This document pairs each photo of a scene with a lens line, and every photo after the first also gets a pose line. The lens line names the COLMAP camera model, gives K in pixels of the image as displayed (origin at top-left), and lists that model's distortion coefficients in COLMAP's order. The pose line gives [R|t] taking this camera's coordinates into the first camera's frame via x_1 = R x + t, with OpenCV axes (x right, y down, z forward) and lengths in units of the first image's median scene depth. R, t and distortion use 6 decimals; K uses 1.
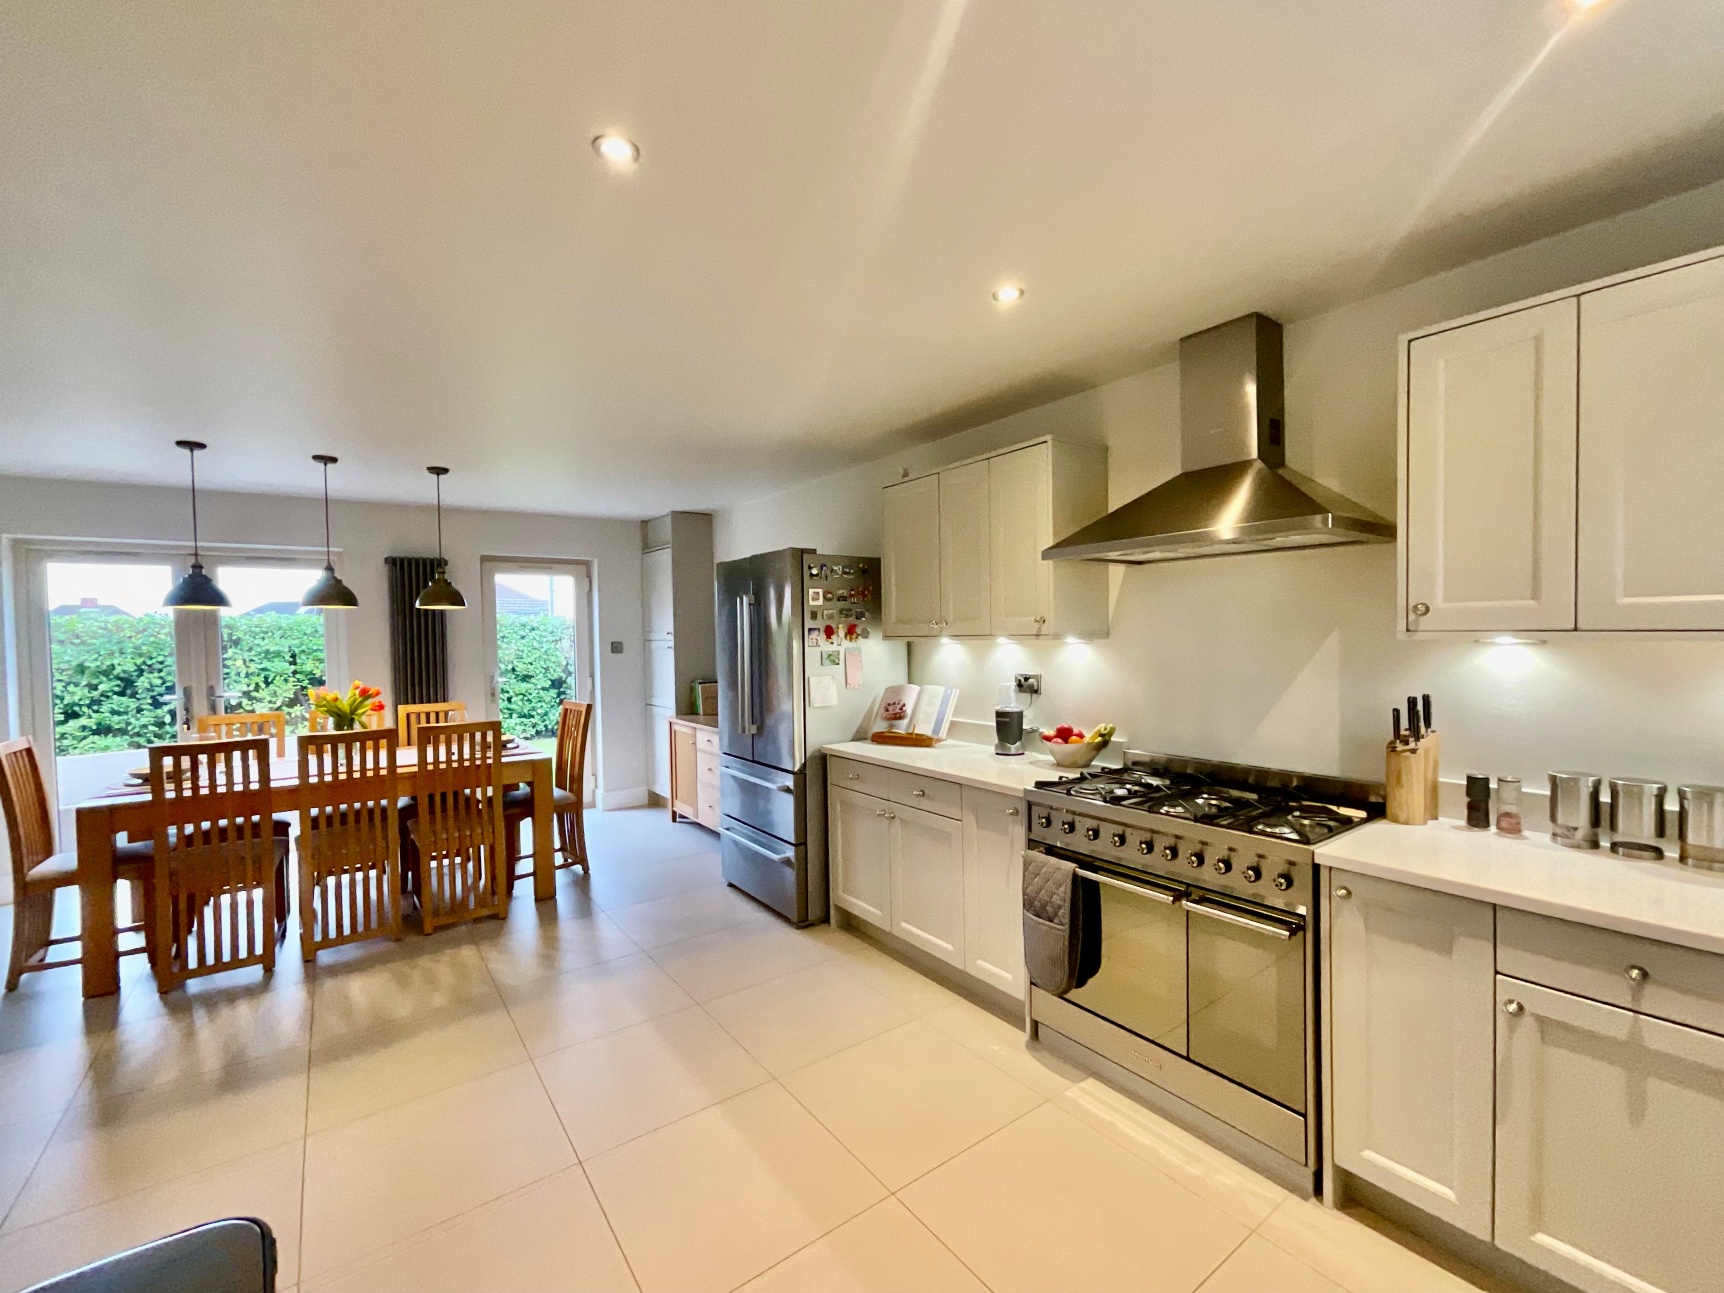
lens RADIAL K [[731.4, 0, 843.6], [0, 731.4, 648.5], [0, 0, 1]] dist [0.002327, 0.000283]
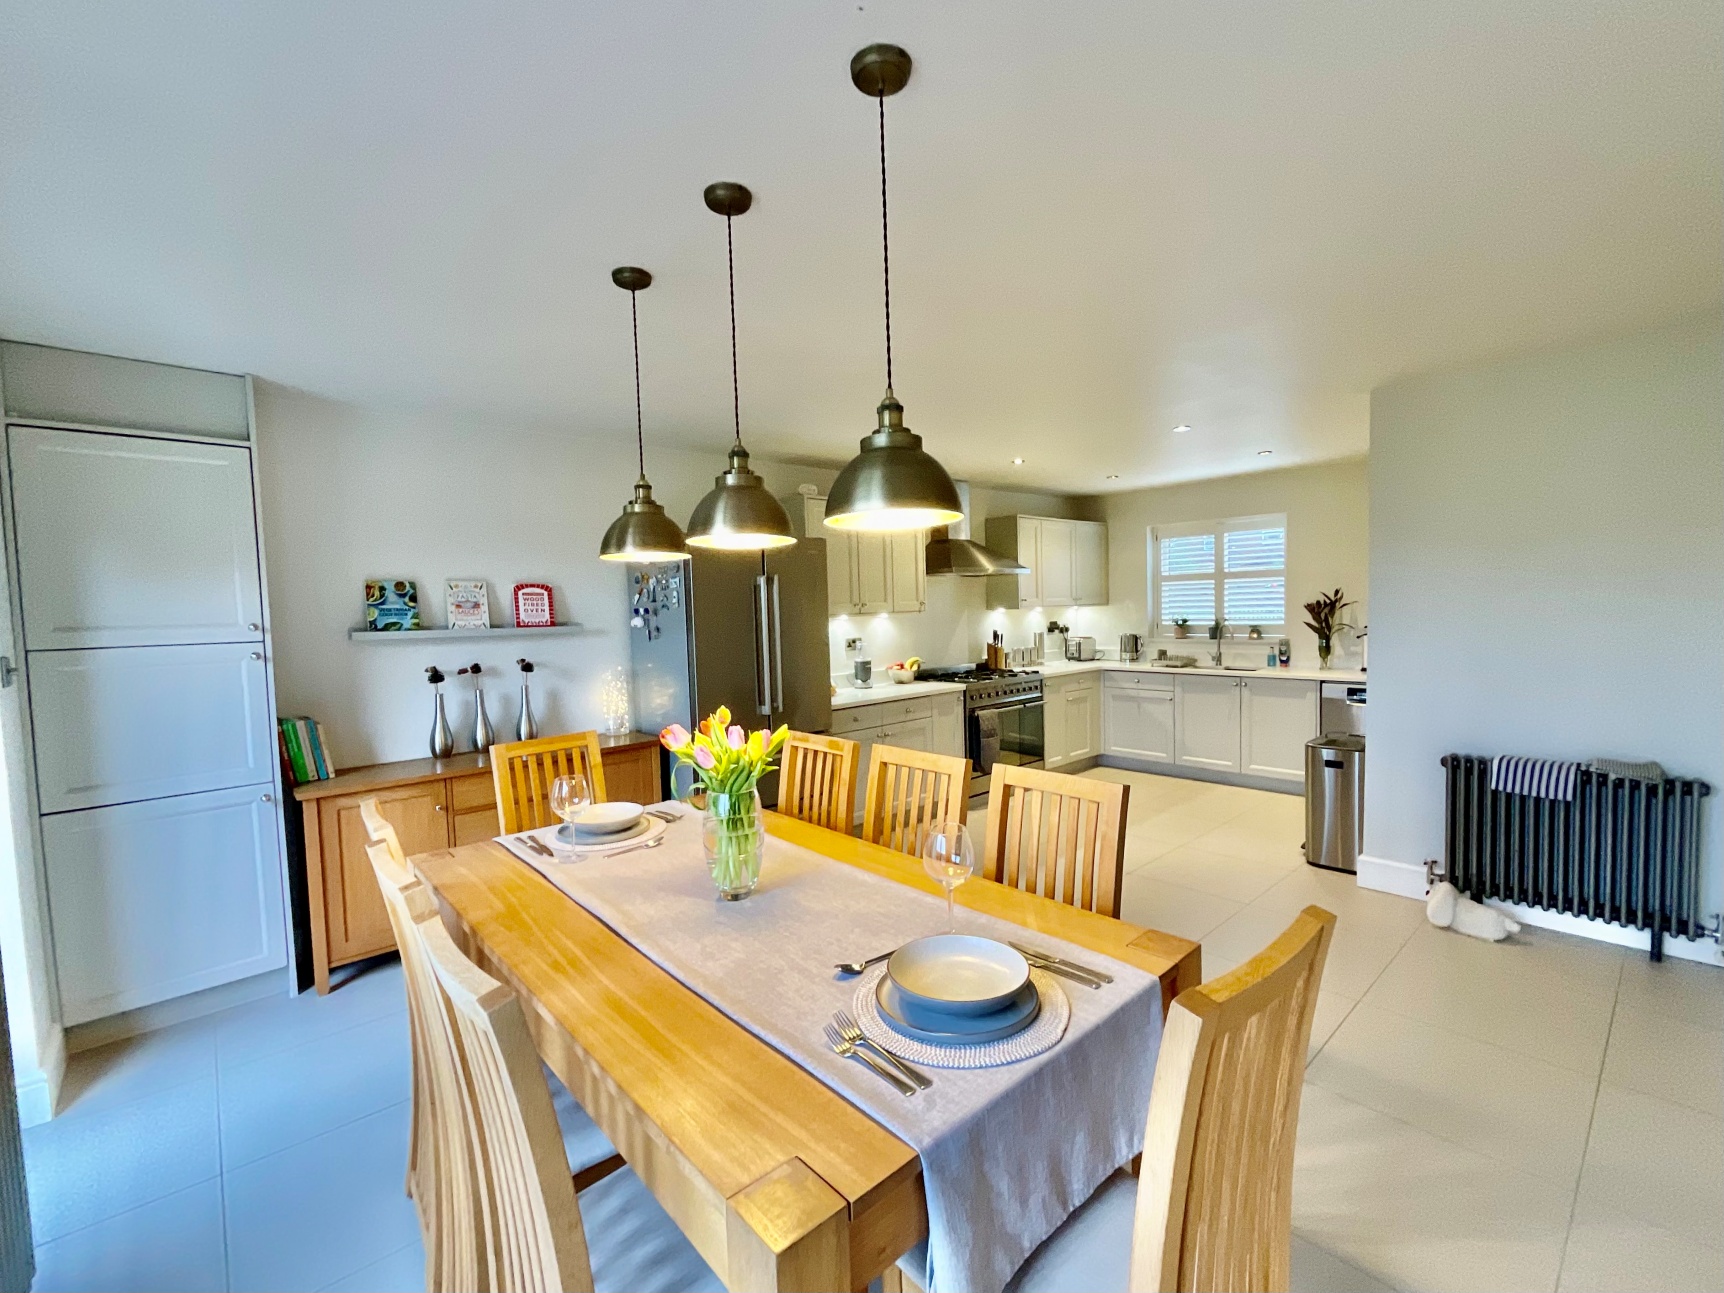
lens RADIAL K [[740.5, 0, 862.0], [0, 740.5, 646.5], [0, 0, 1]] dist [-0.001108, -0.000007]
pose [[-0.108133, -0.037492, 0.993429, -1.592702], [0.055012, 0.997532, 0.043635, -0.017540], [-0.992613, 0.059369, -0.105804, 1.357604]]
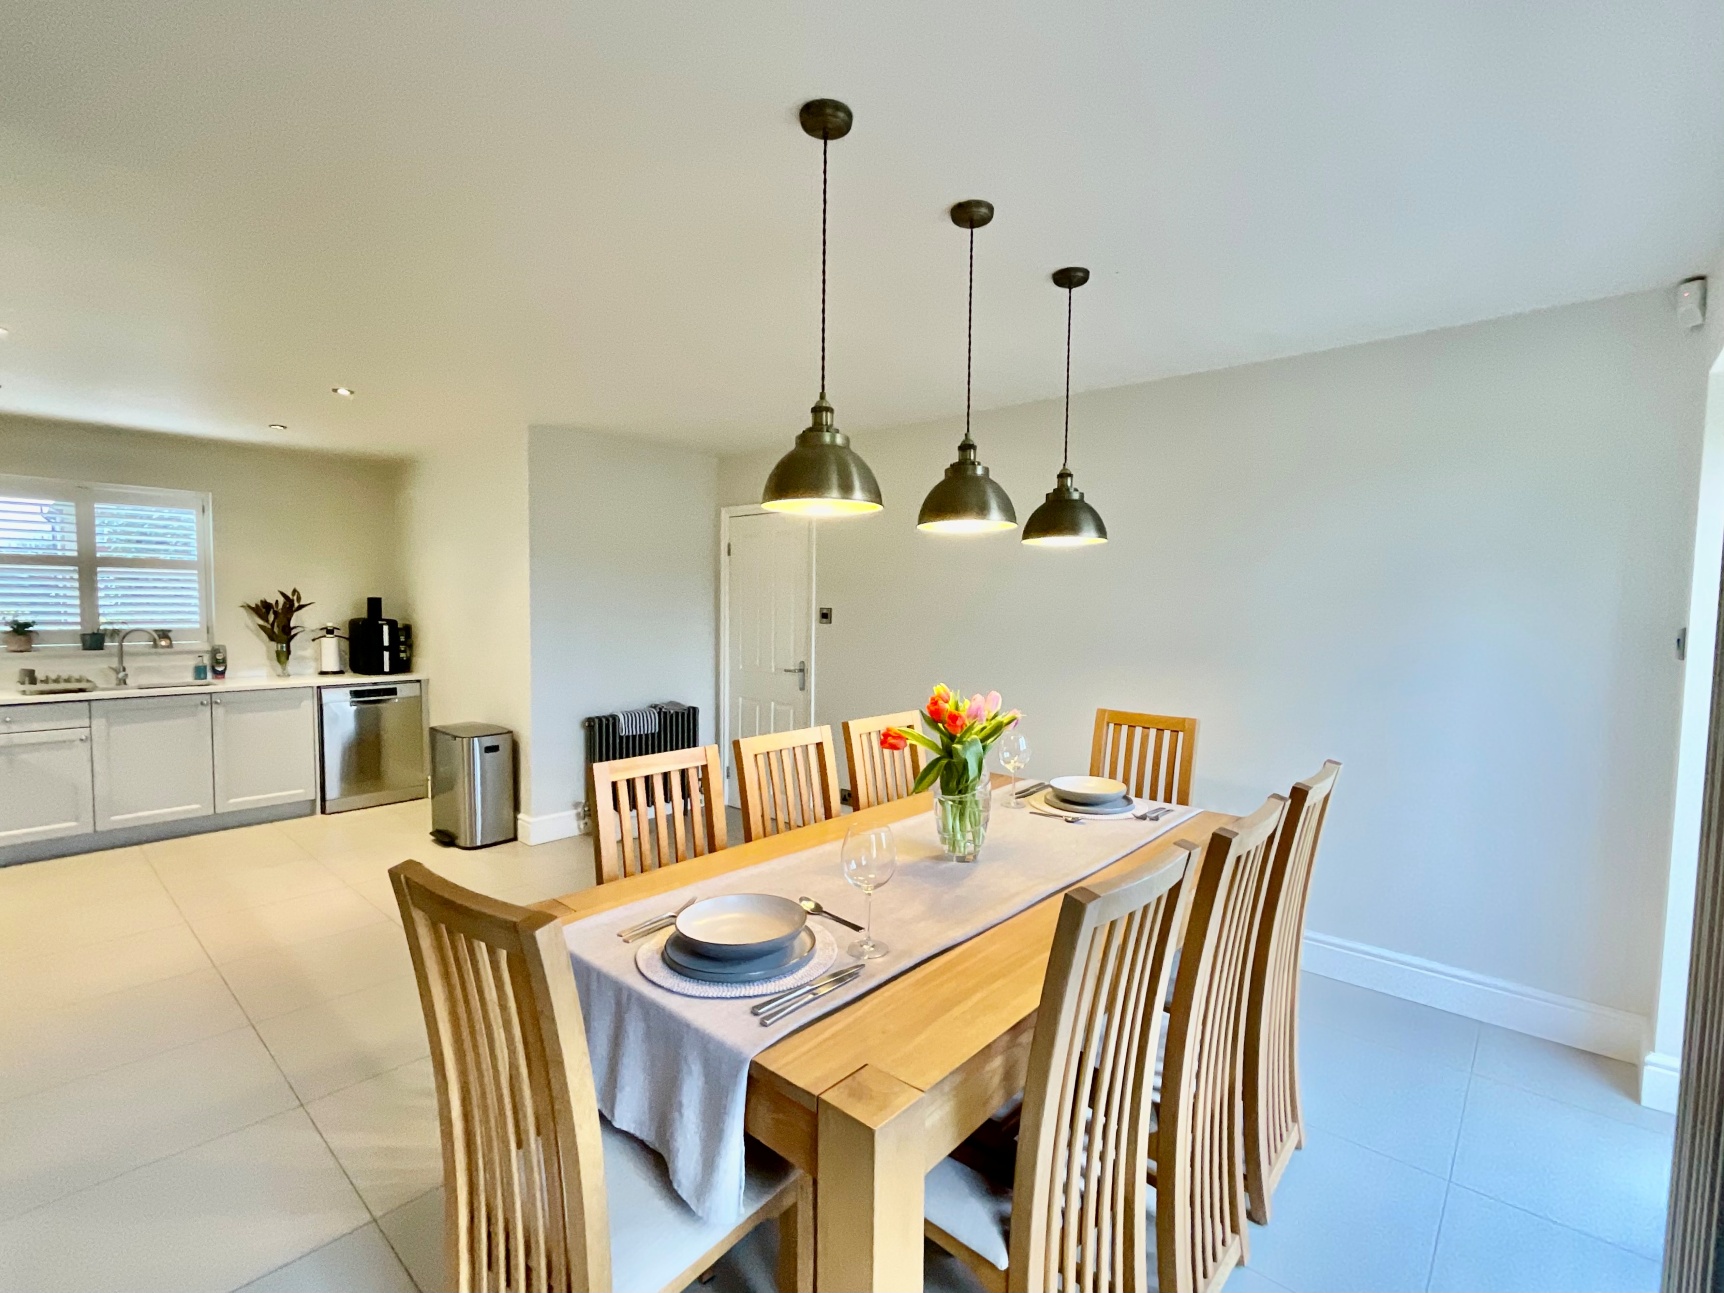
lens RADIAL K [[772.8, 0, 862.0], [0, 772.8, 646.5], [0, 0, 1]] dist [0.001477, 0.000451]
pose [[-0.981274, 0.016738, -0.191887, -0.780867], [0.000334, 0.996364, 0.085202, -0.033144], [0.192616, 0.083542, -0.977712, 2.022685]]
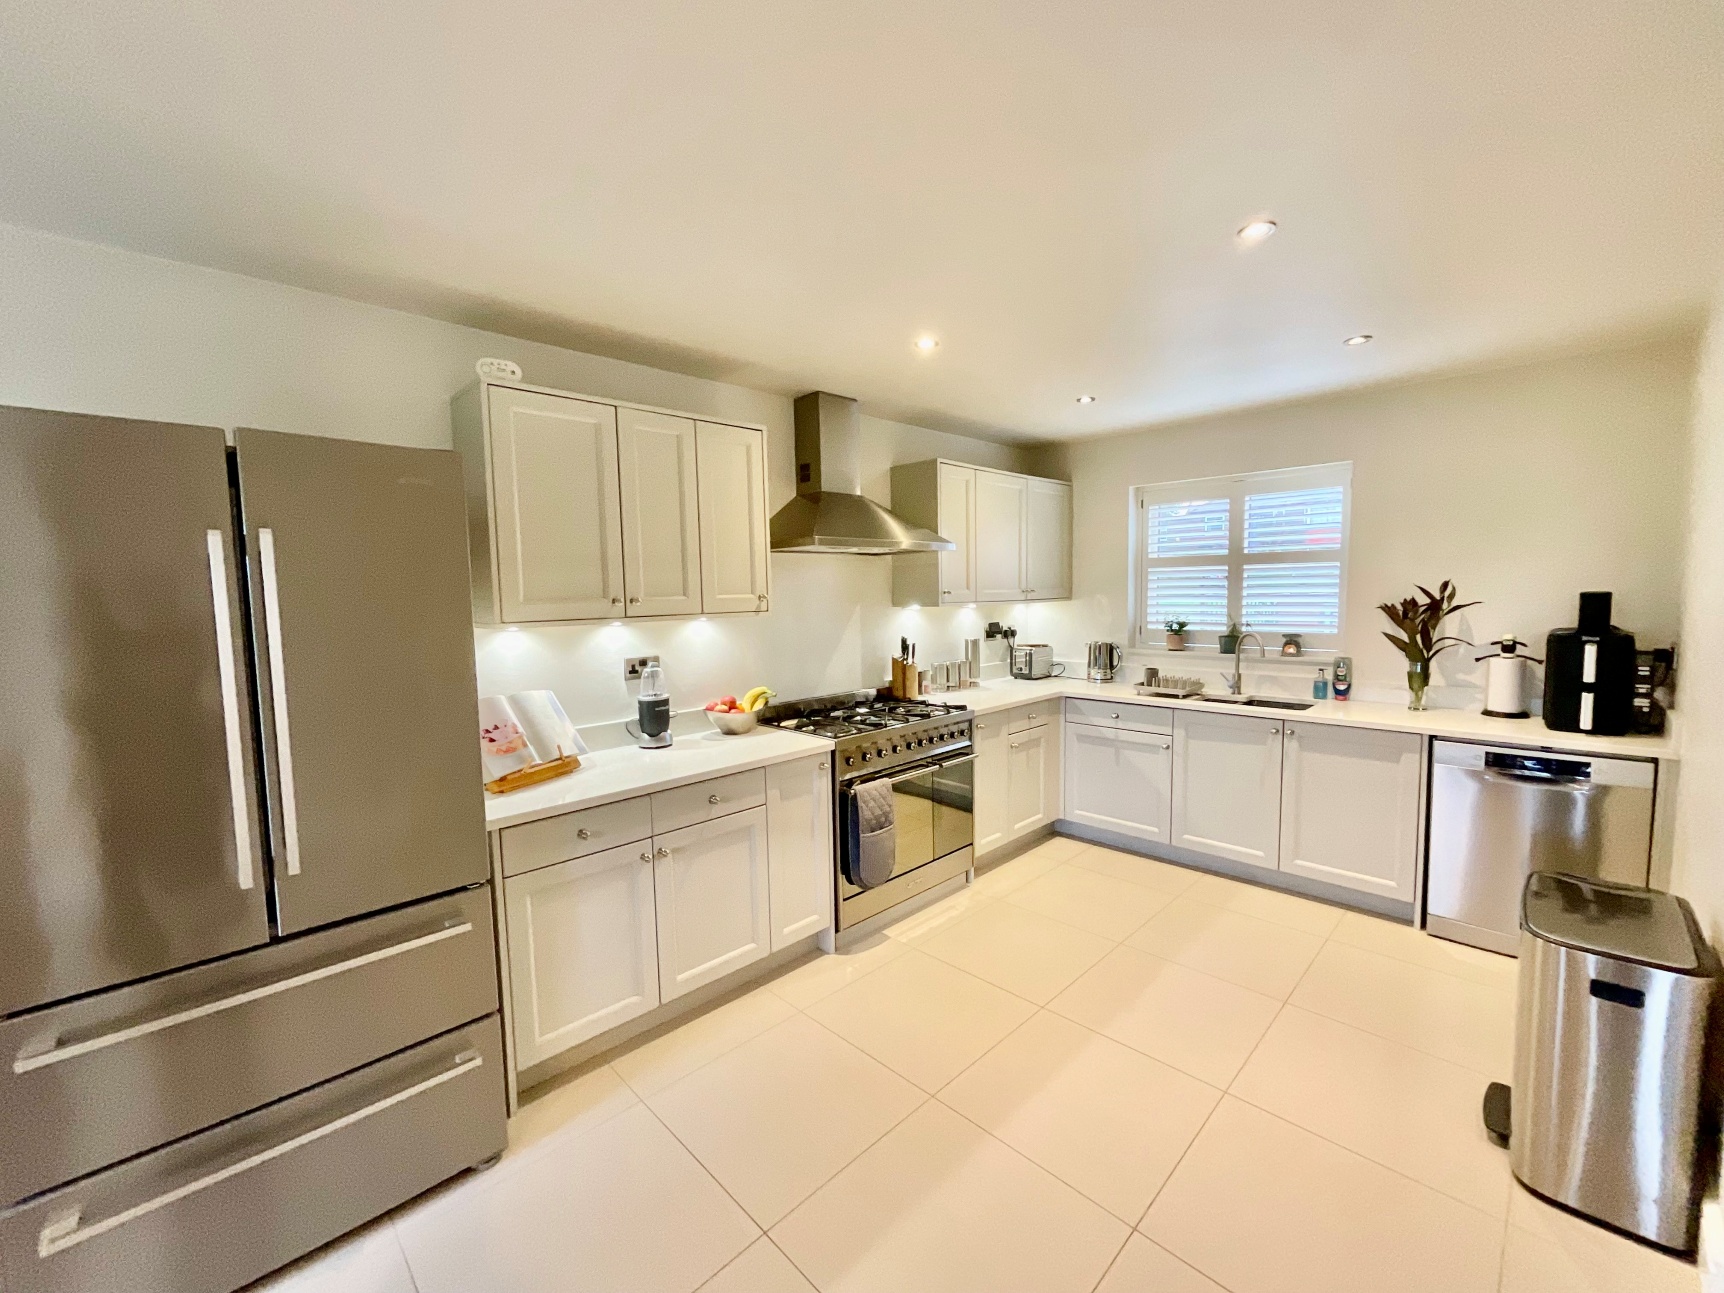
lens RADIAL K [[705.8, 0, 862.0], [0, 705.8, 646.5], [0, 0, 1]] dist [-0.000150, 0.000080]
pose [[-0.159769, -0.063488, 0.985111, -0.773676], [0.044823, 0.996434, 0.071487, -0.033418], [-0.986136, 0.055577, -0.156354, 1.018690]]
